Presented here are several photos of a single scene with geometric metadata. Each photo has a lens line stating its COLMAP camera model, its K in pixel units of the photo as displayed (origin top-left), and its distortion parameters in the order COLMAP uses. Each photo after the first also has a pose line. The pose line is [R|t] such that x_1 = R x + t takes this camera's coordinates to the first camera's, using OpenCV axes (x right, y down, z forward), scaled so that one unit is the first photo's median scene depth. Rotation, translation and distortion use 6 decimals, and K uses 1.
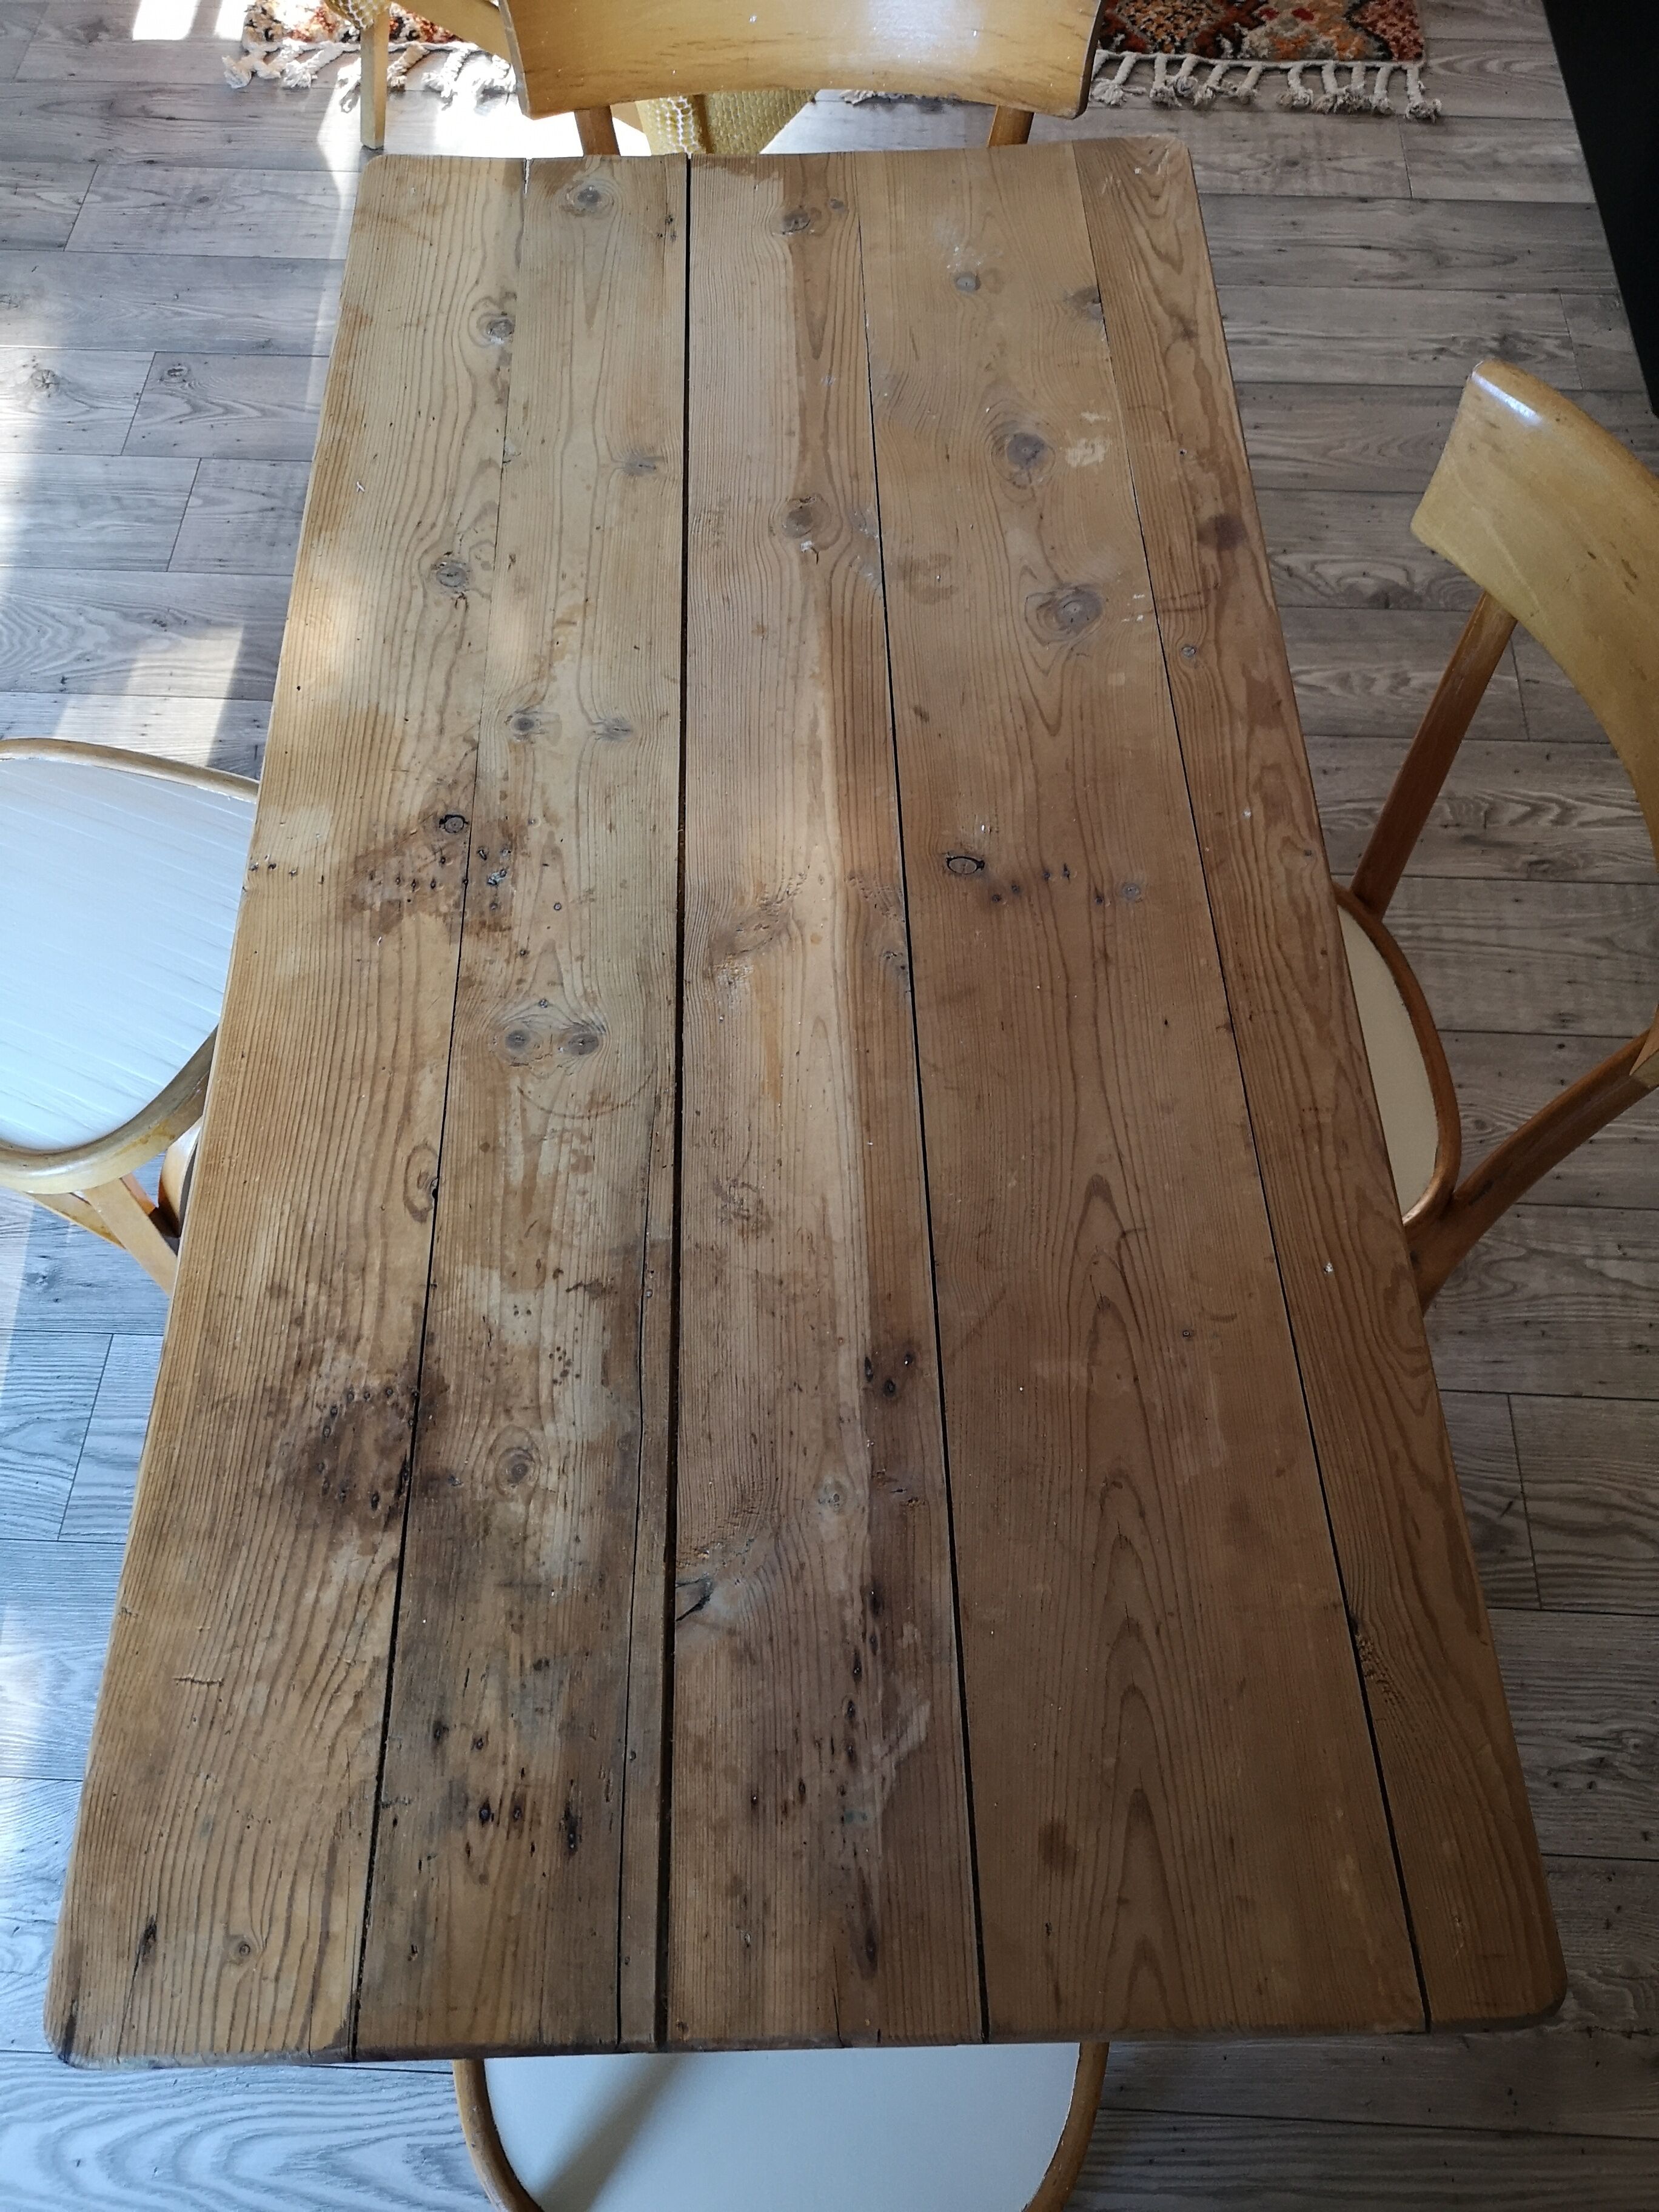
lens RADIAL K [[1706.2, 0, 830.6], [0, 1706.2, 1095.4], [0, 0, 1]] dist [0.047844, -0.044239]
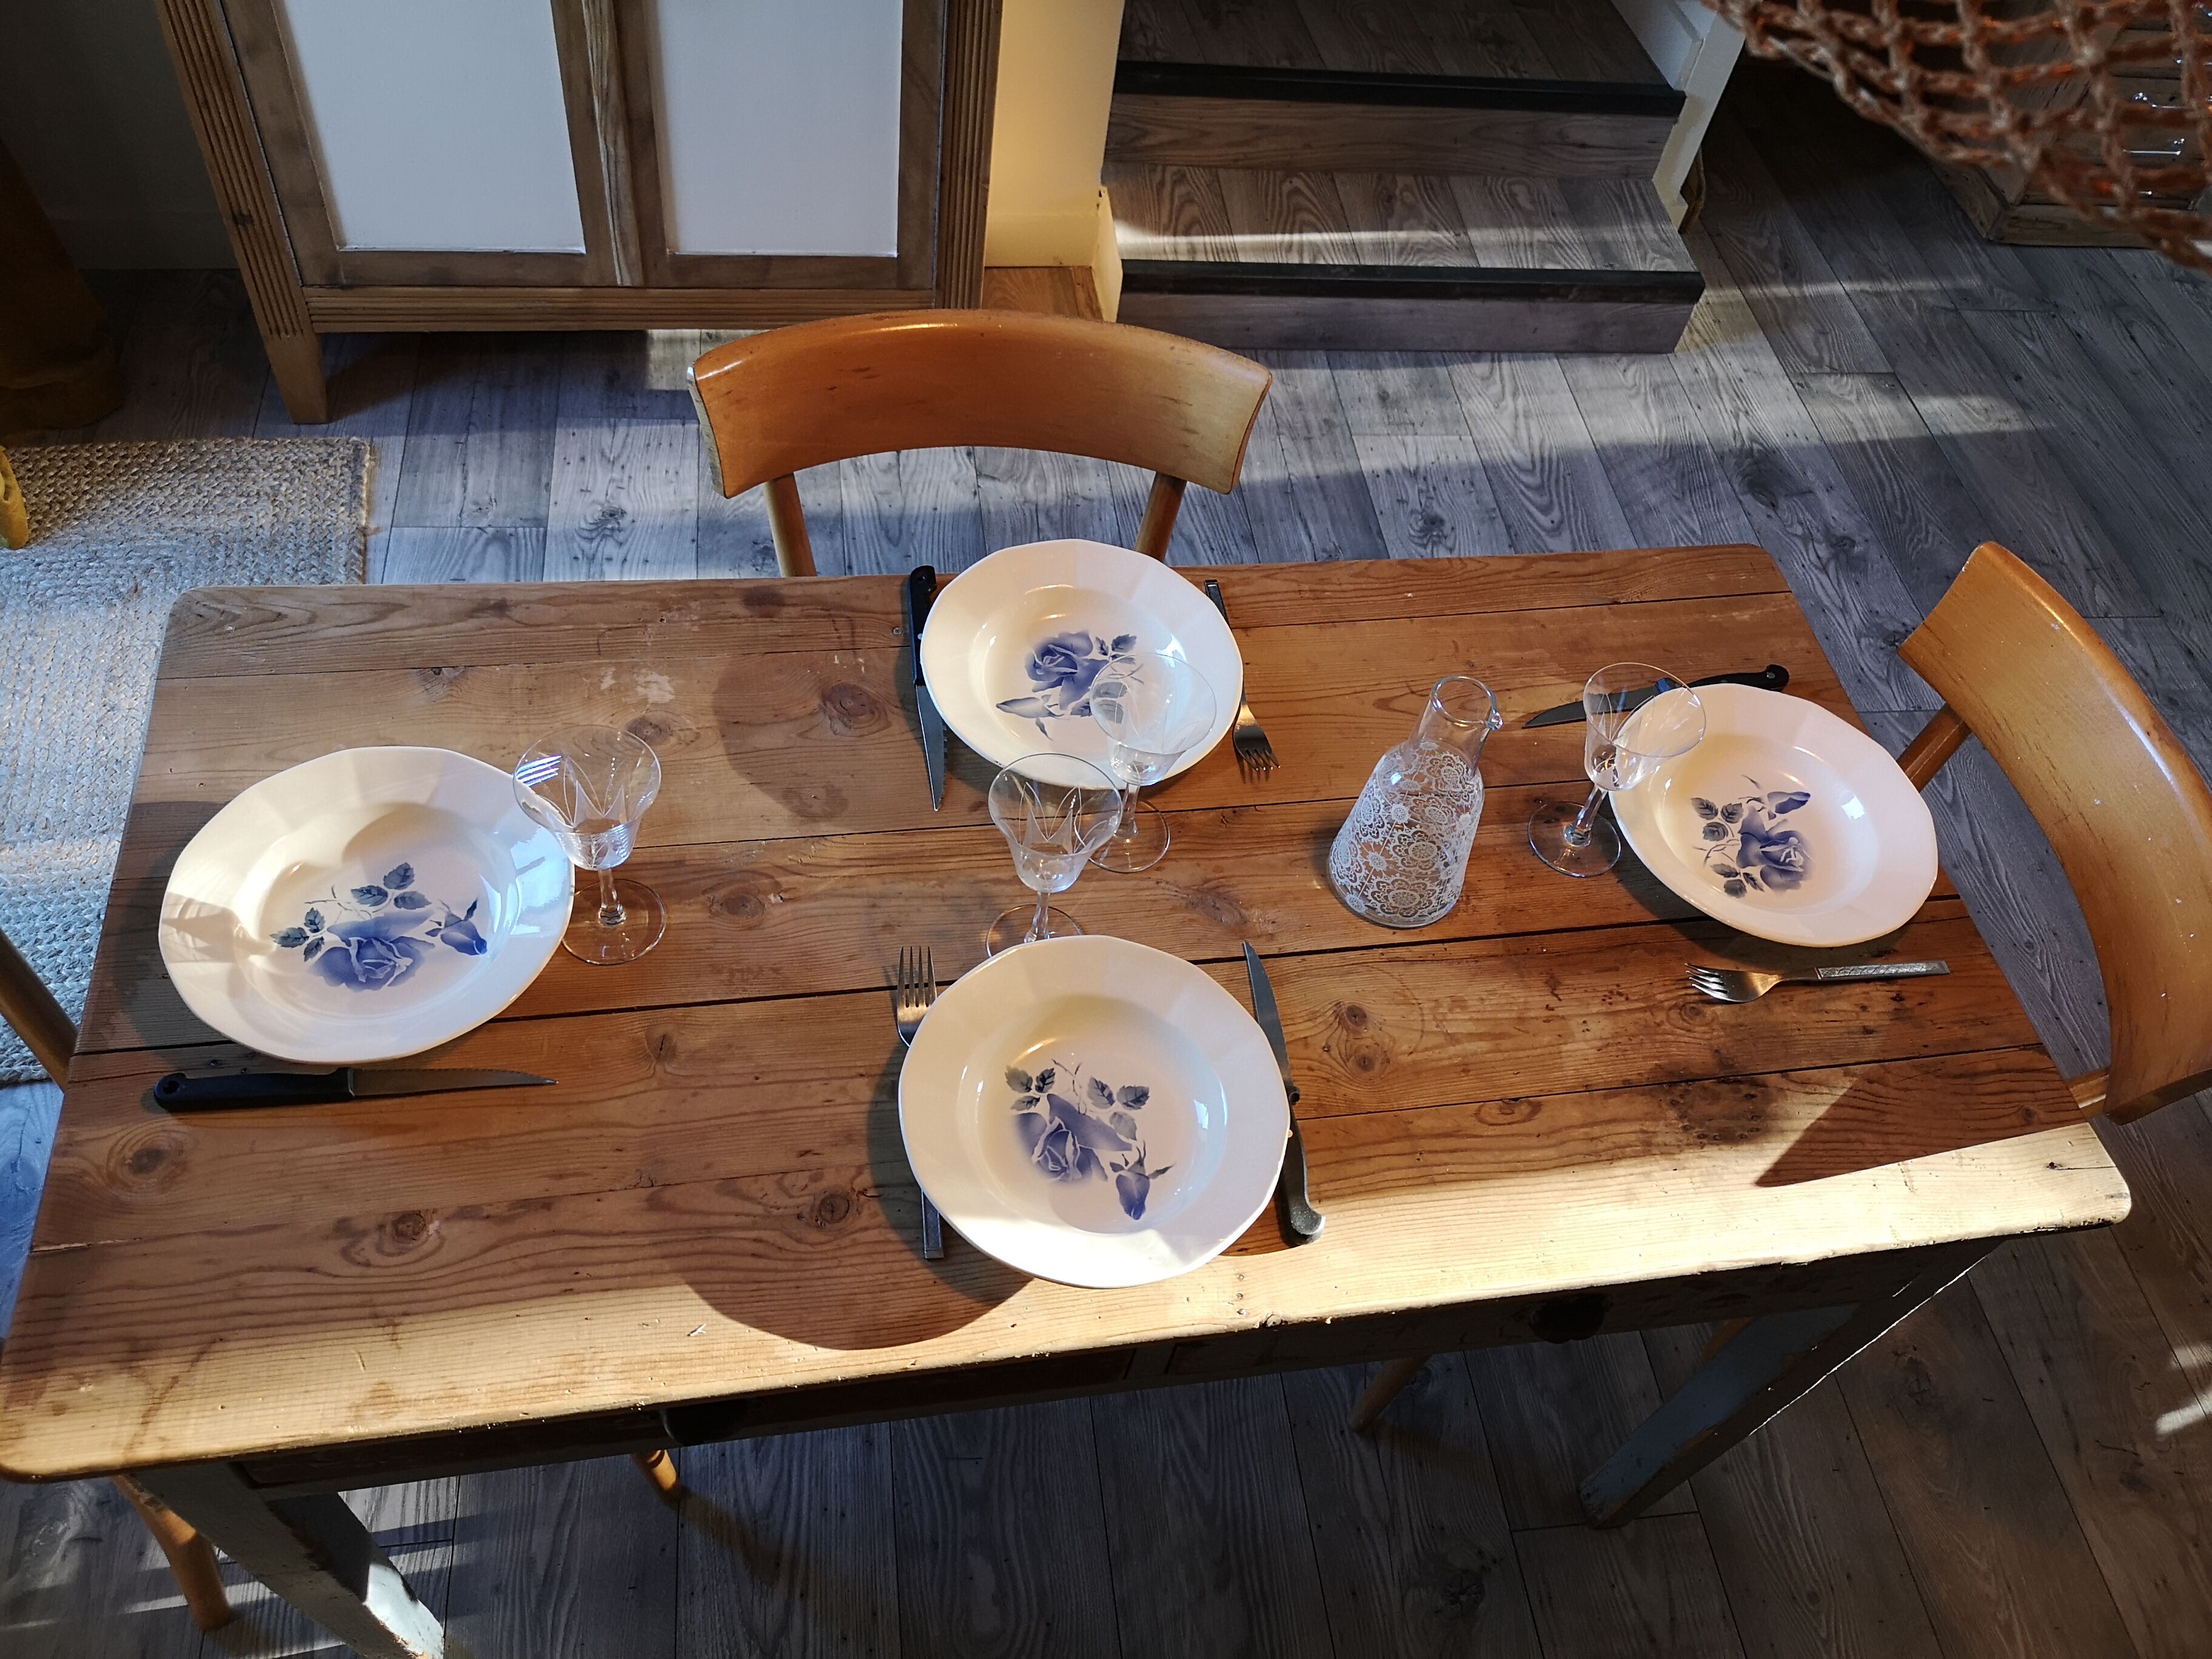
lens RADIAL K [[1706.2, 0, 1099.9], [0, 1706.2, 844.8], [0, 0, 1]] dist [0.047844, -0.044239]
pose [[-0.136424, -0.803728, 0.579146, -0.844878], [0.804299, 0.251441, 0.538406, -1.003581], [-0.578353, 0.539258, 0.612135, 0.338255]]
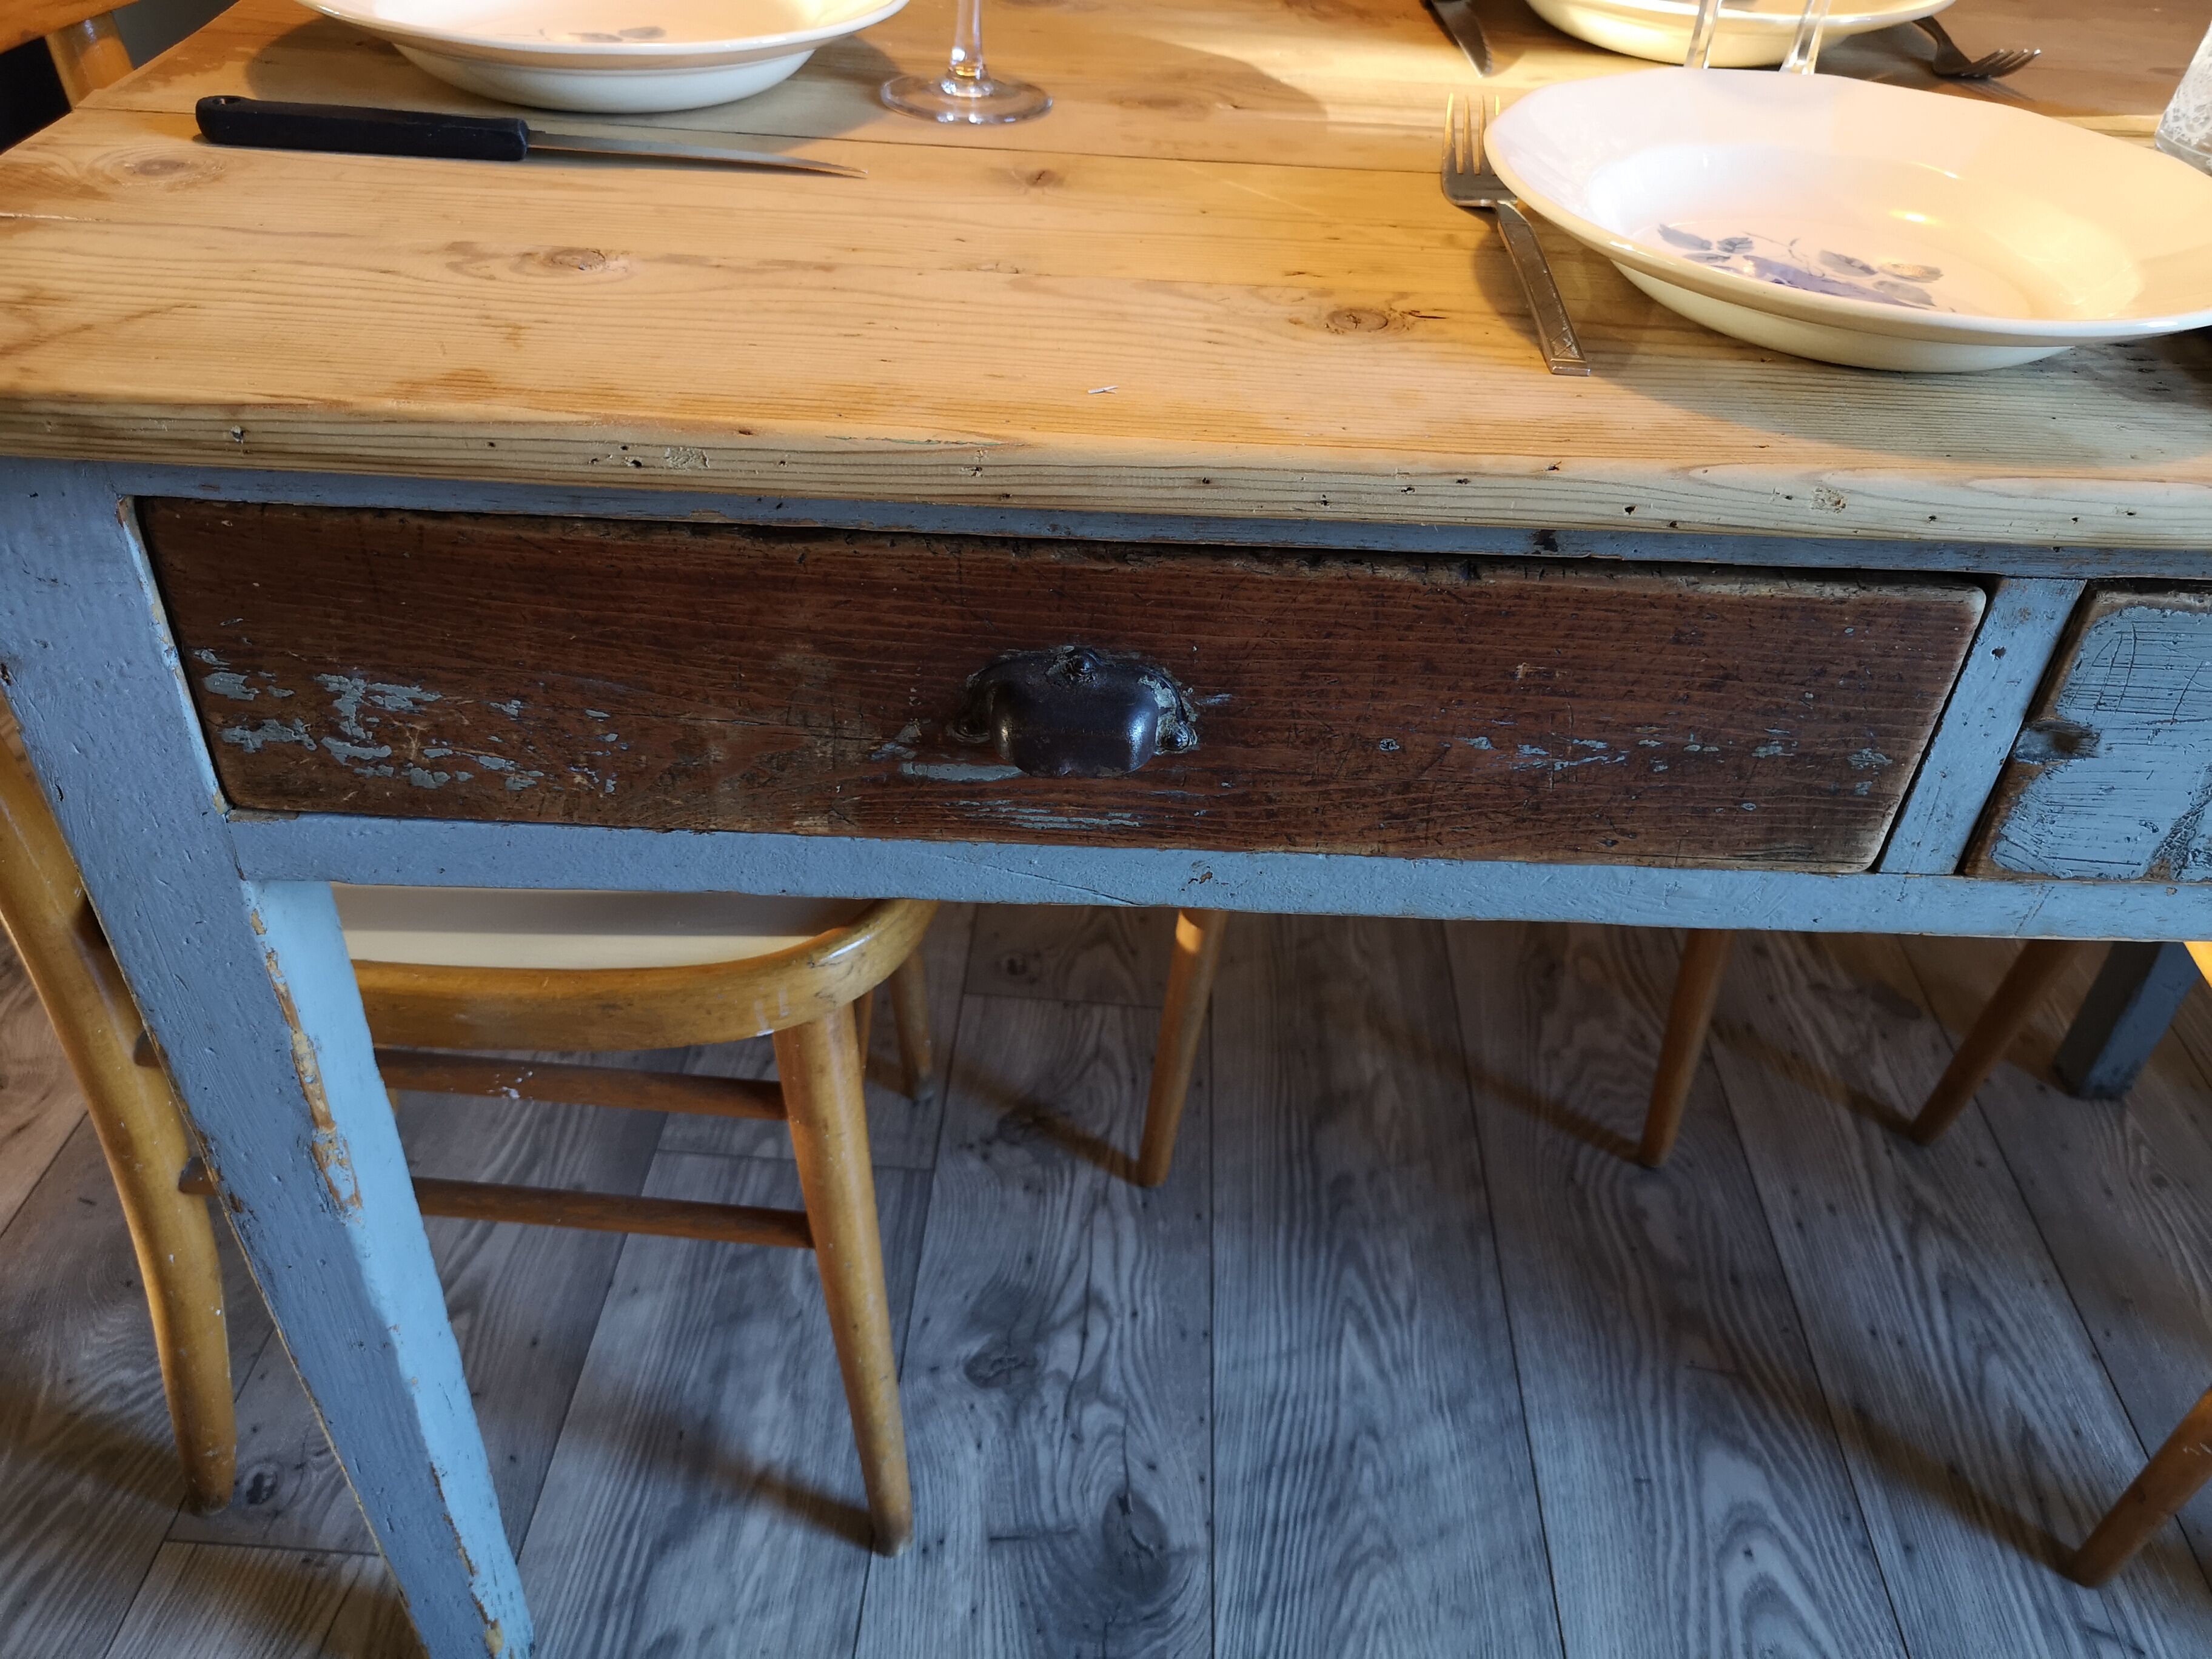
lens RADIAL K [[1706.2, 0, 1143.1], [0, 1706.2, 829.9], [0, 0, 1]] dist [0.047844, -0.044239]
pose [[-0.002541, -0.614772, 0.788701, -0.926259], [0.841743, 0.424486, 0.333587, -0.614663], [-0.539872, 0.664731, 0.516402, 1.209399]]
